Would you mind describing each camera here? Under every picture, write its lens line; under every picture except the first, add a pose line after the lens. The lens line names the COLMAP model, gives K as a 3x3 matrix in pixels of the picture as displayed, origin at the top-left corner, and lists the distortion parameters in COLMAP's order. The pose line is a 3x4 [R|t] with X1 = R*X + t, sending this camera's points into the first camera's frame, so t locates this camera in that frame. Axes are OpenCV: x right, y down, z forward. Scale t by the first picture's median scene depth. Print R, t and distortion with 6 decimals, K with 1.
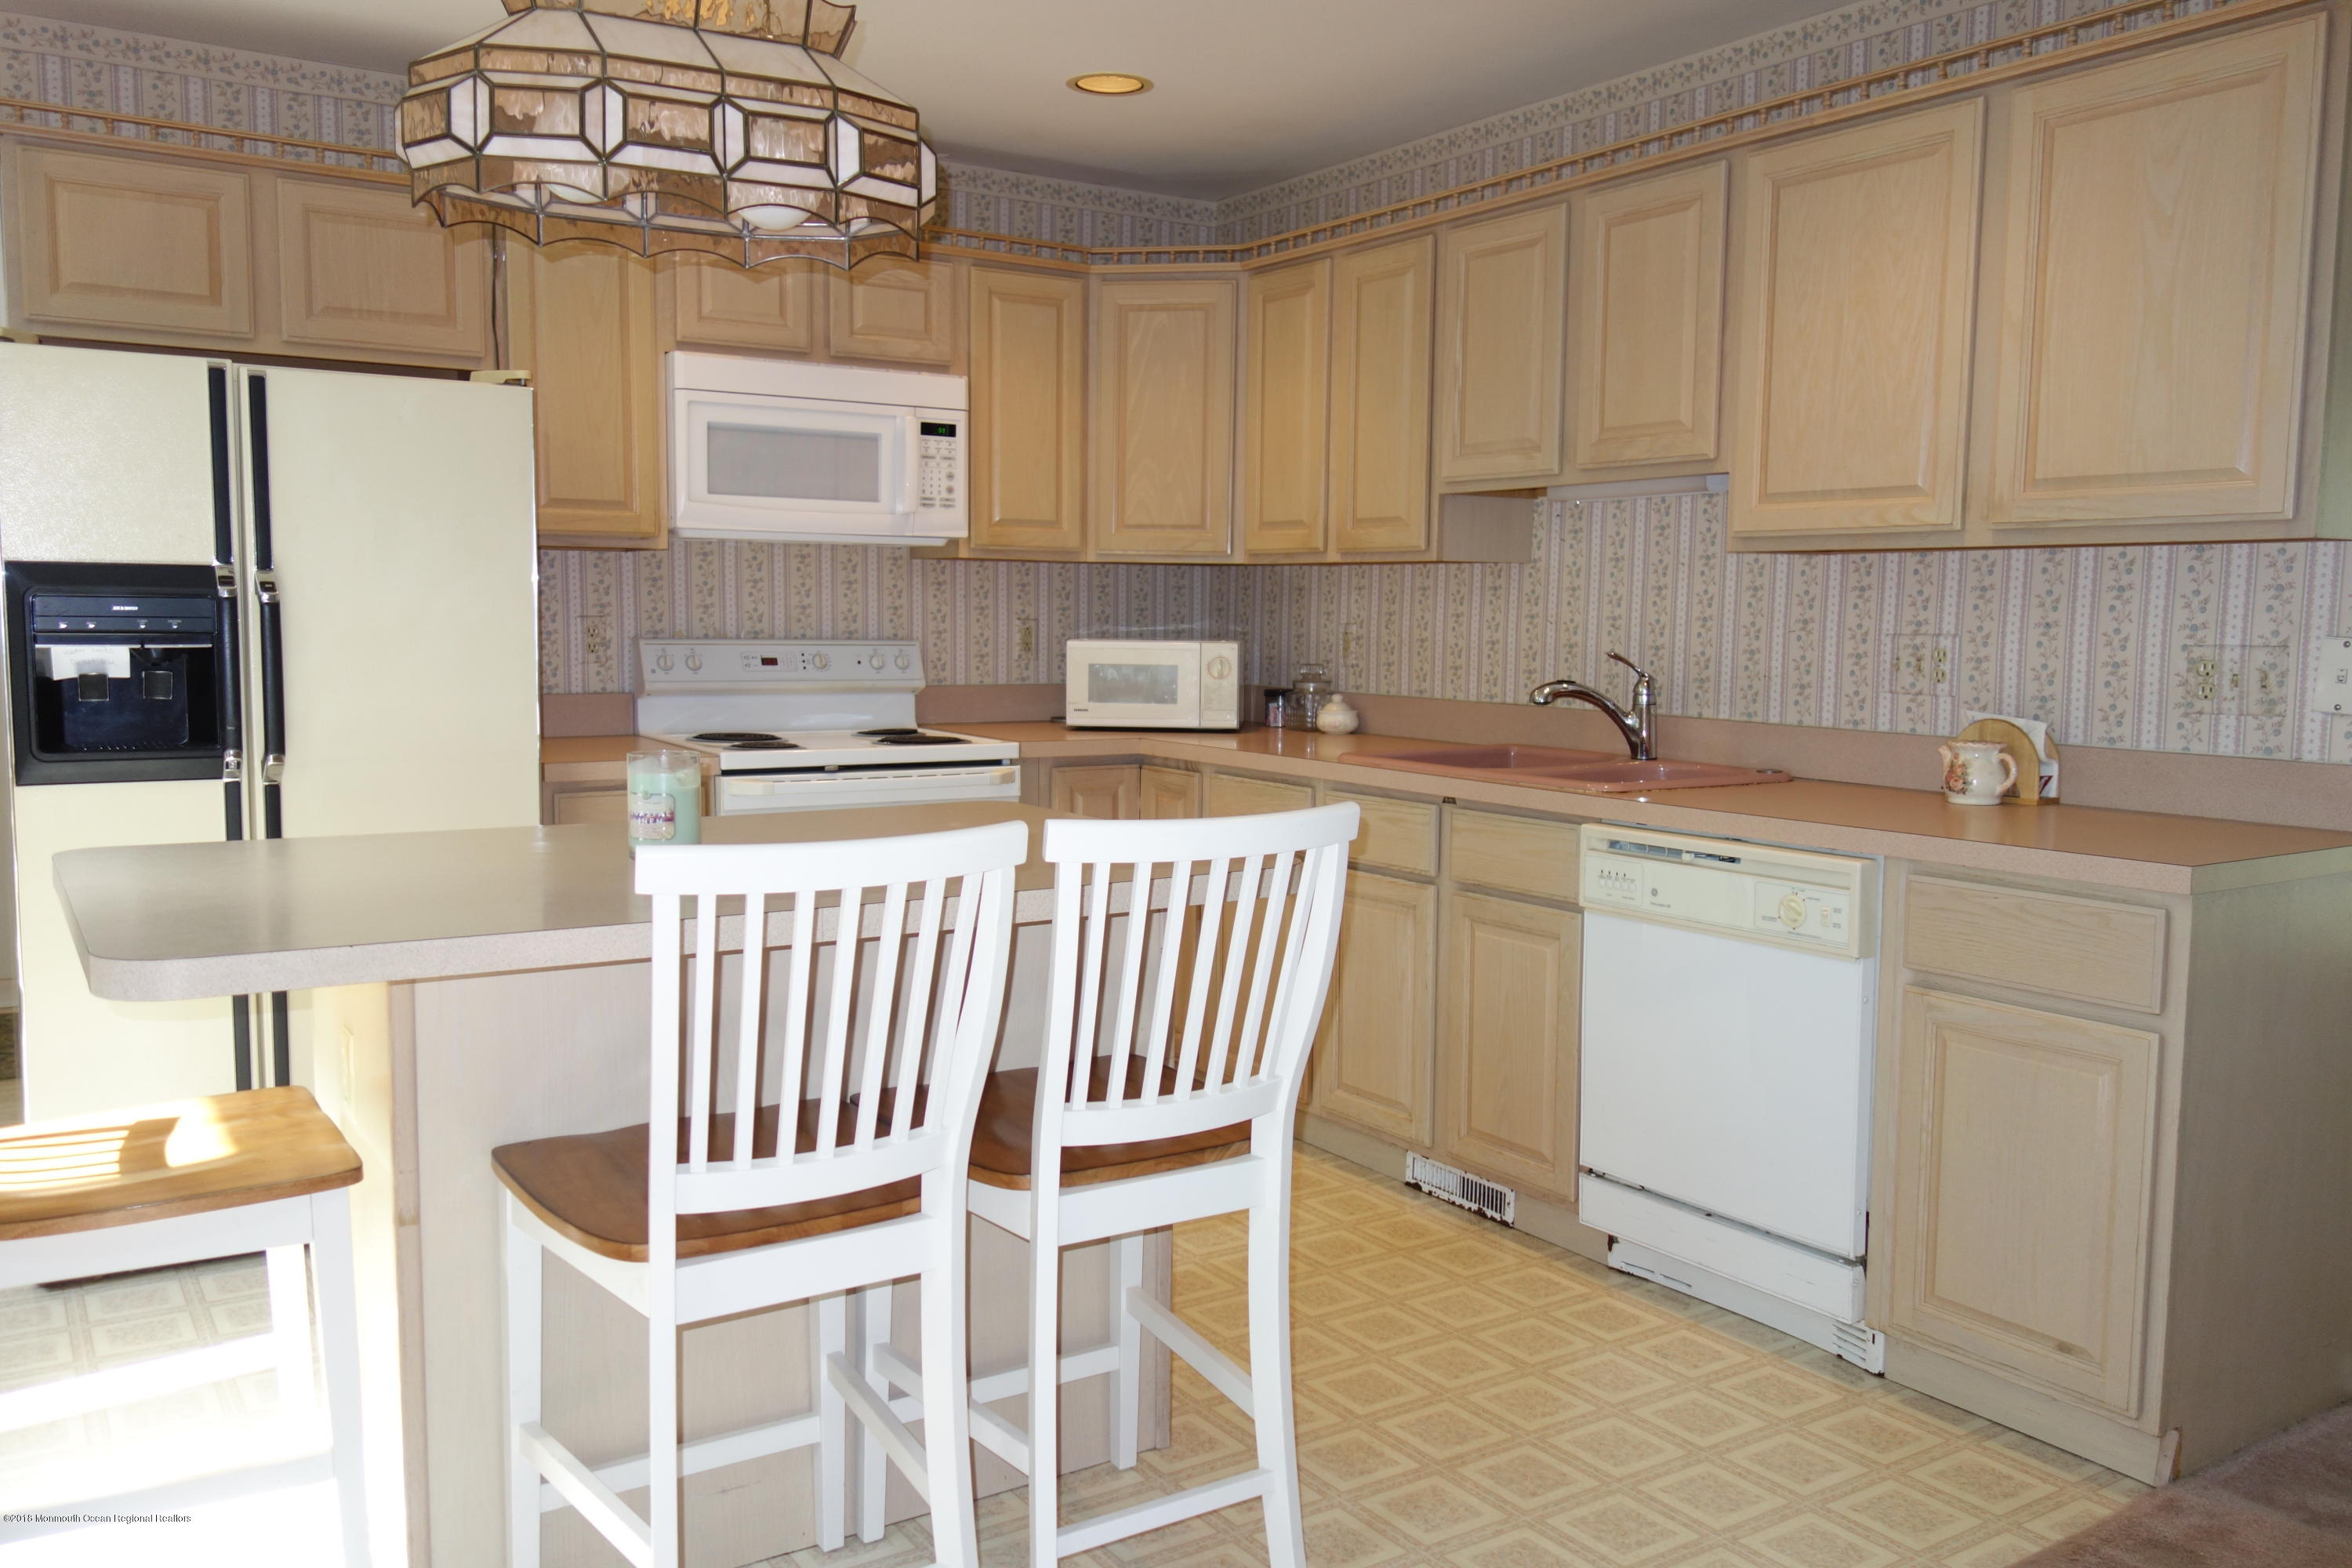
lens RADIAL K [[1857.3, 0, 1172.7], [0, 1857.3, 794.4], [0, 0, 1]] dist [0.007757, 0.001652]
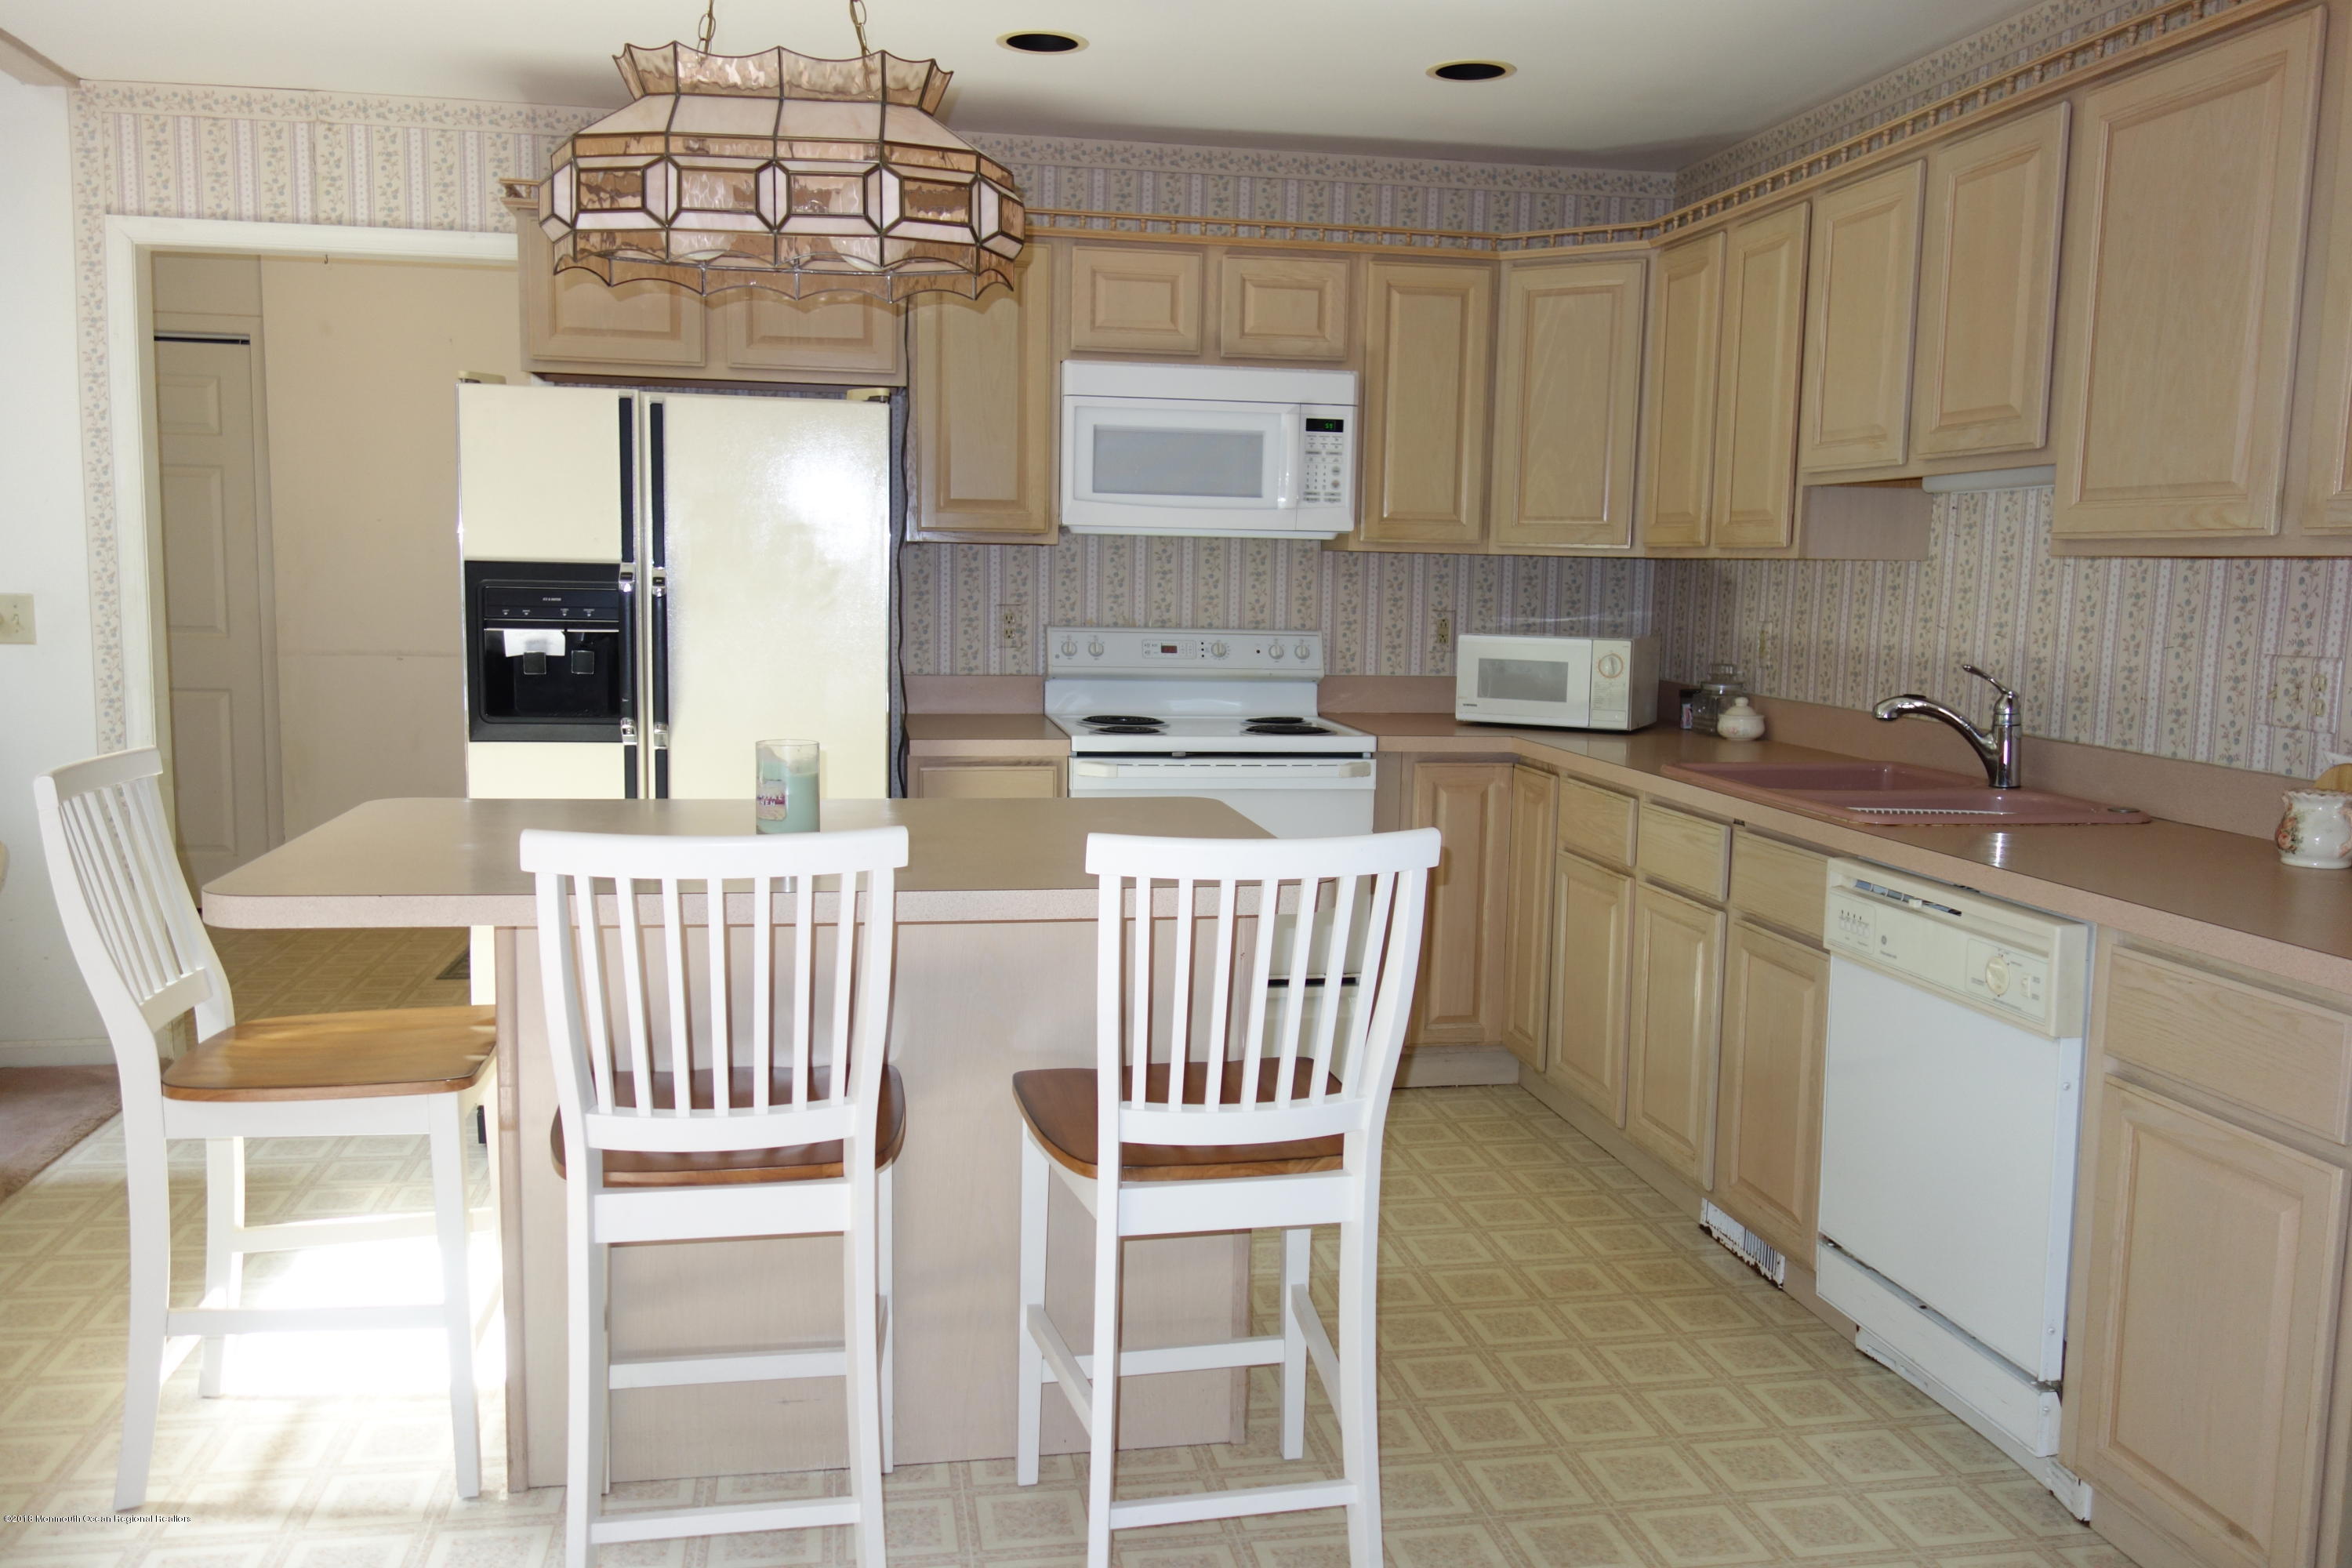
lens RADIAL K [[1852.1, 0, 1170.4], [0, 1852.1, 797.7], [0, 0, 1]] dist [0.010542, -0.014670]
pose [[0.918310, 0.055185, -0.391997, 0.252587], [-0.048134, 0.998454, 0.027800, -0.020817], [0.392925, -0.006660, 0.919546, 0.039859]]
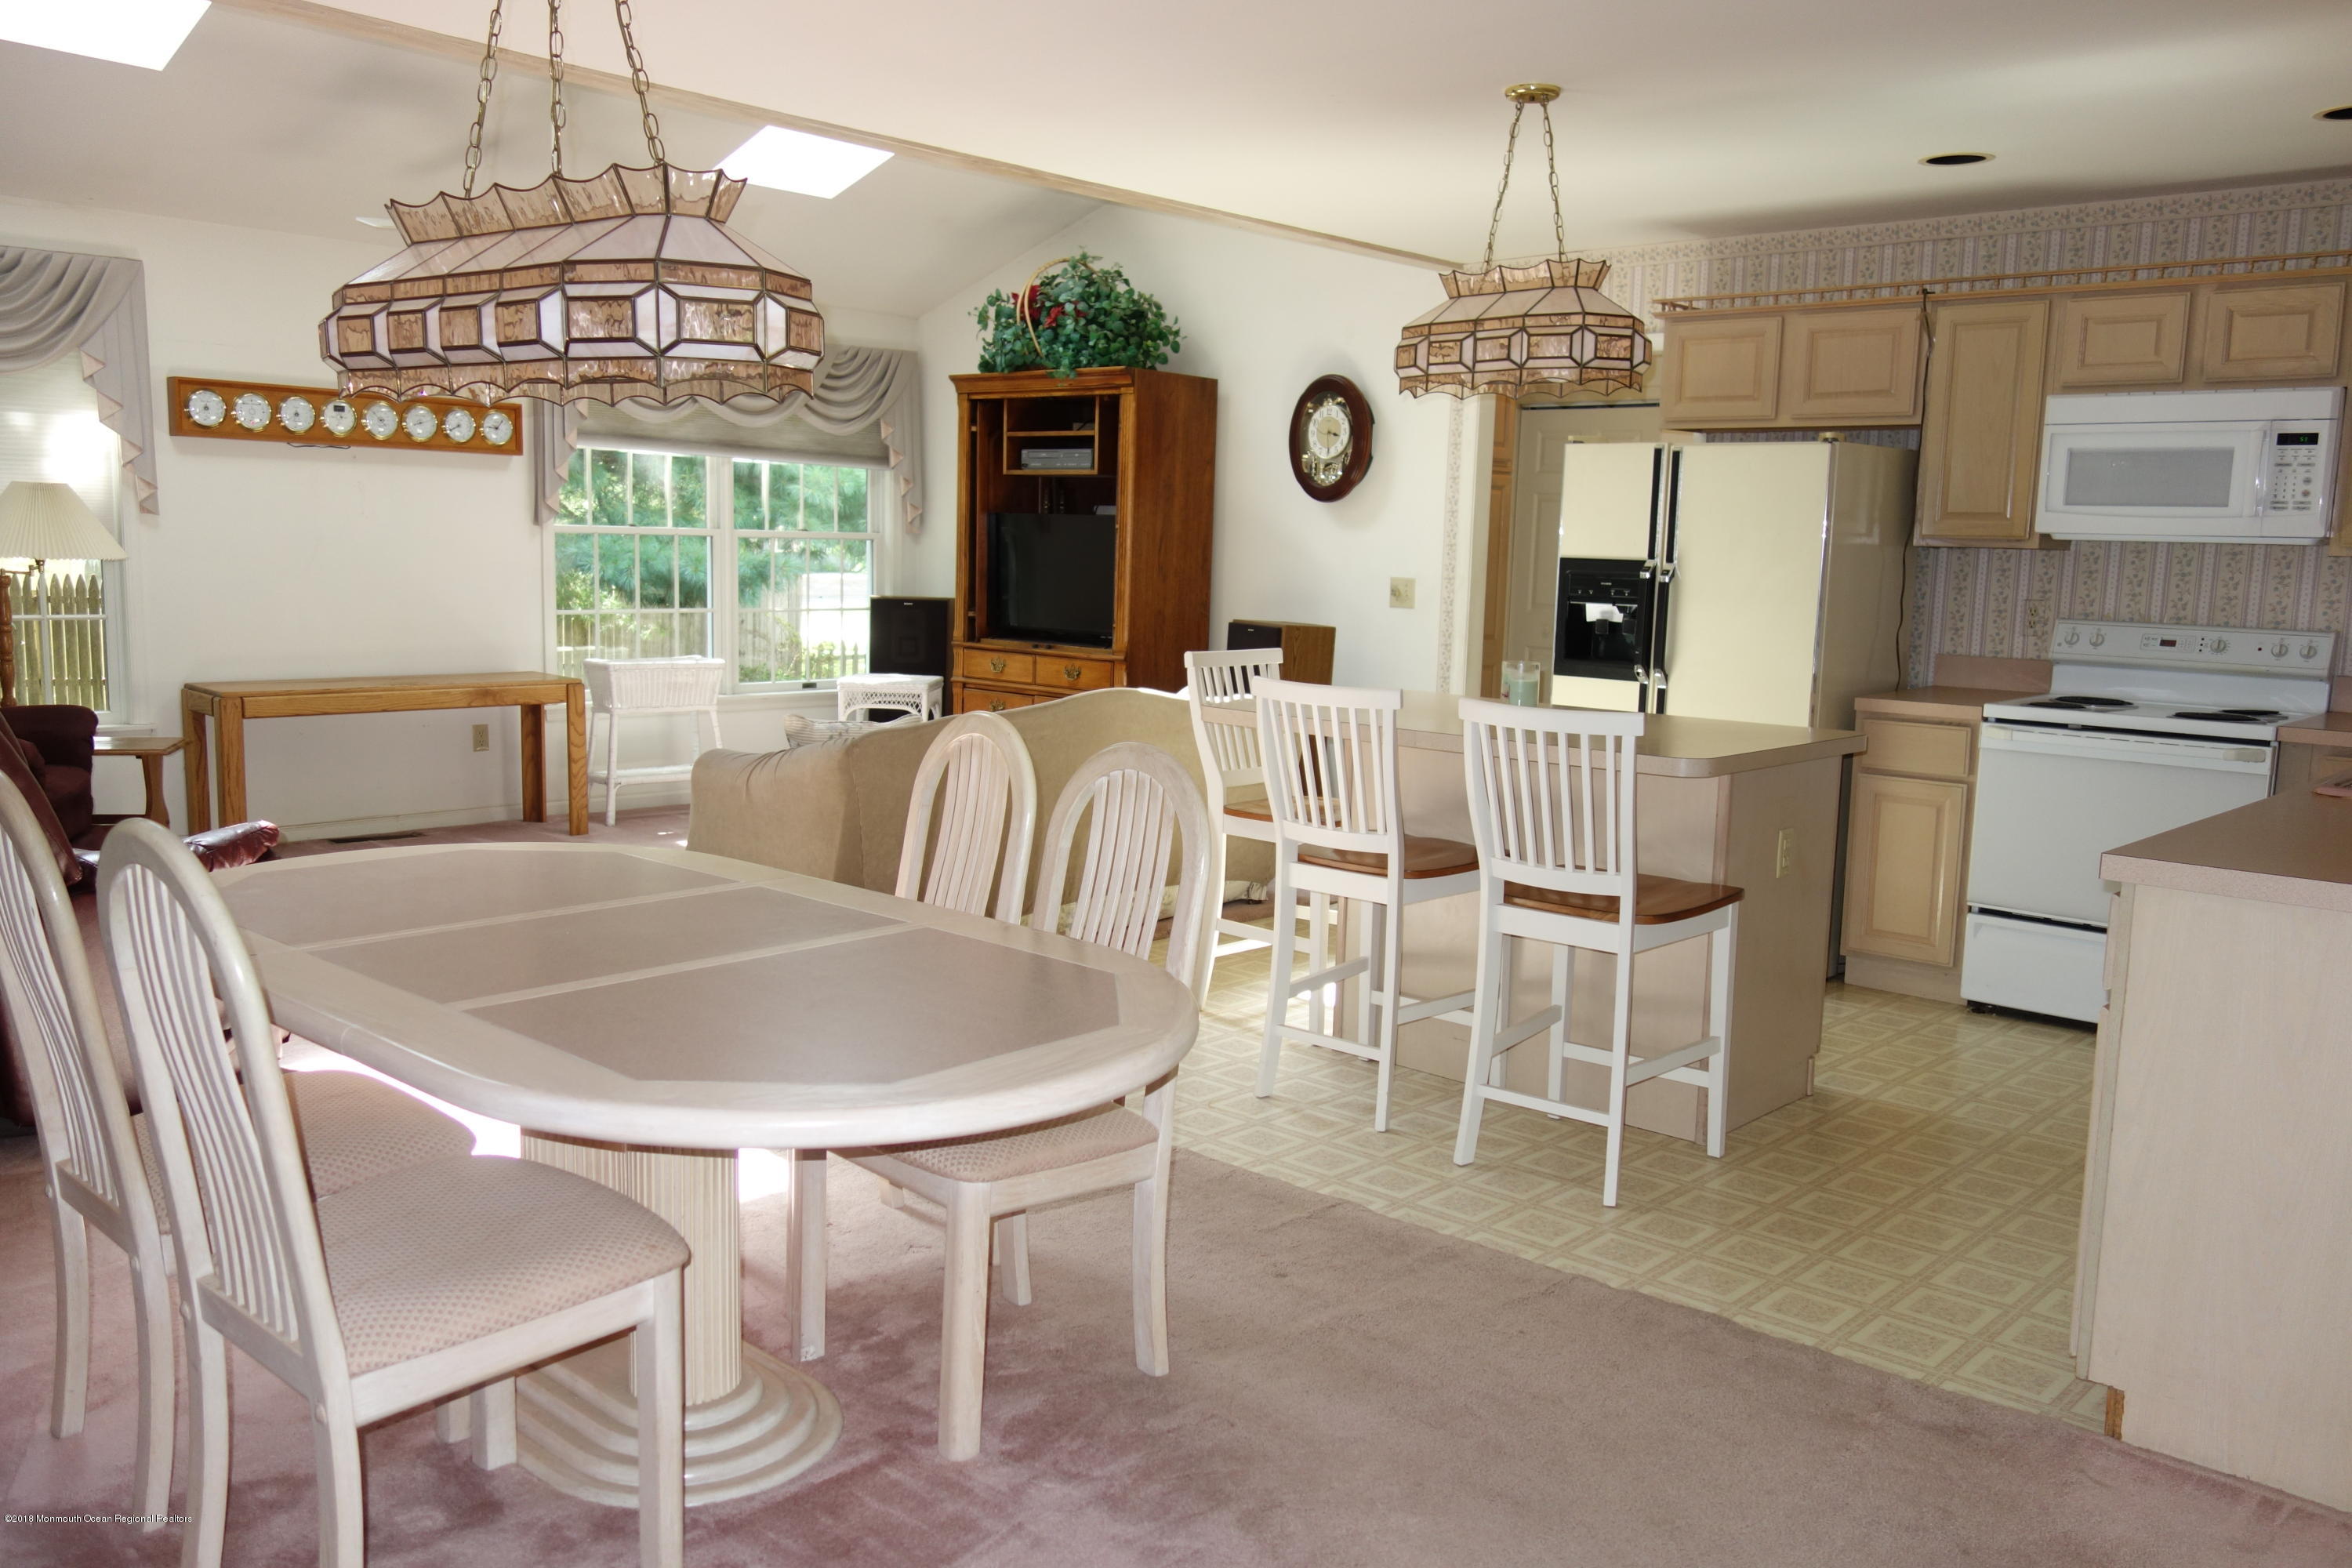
lens RADIAL K [[1852.1, 0, 1170.4], [0, 1852.1, 797.7], [0, 0, 1]] dist [0.010542, -0.014670]
pose [[0.234659, 0.131196, -0.963184, 0.984319], [-0.119935, 0.987187, 0.105246, -0.028262], [0.964650, 0.090822, 0.247388, 0.131901]]
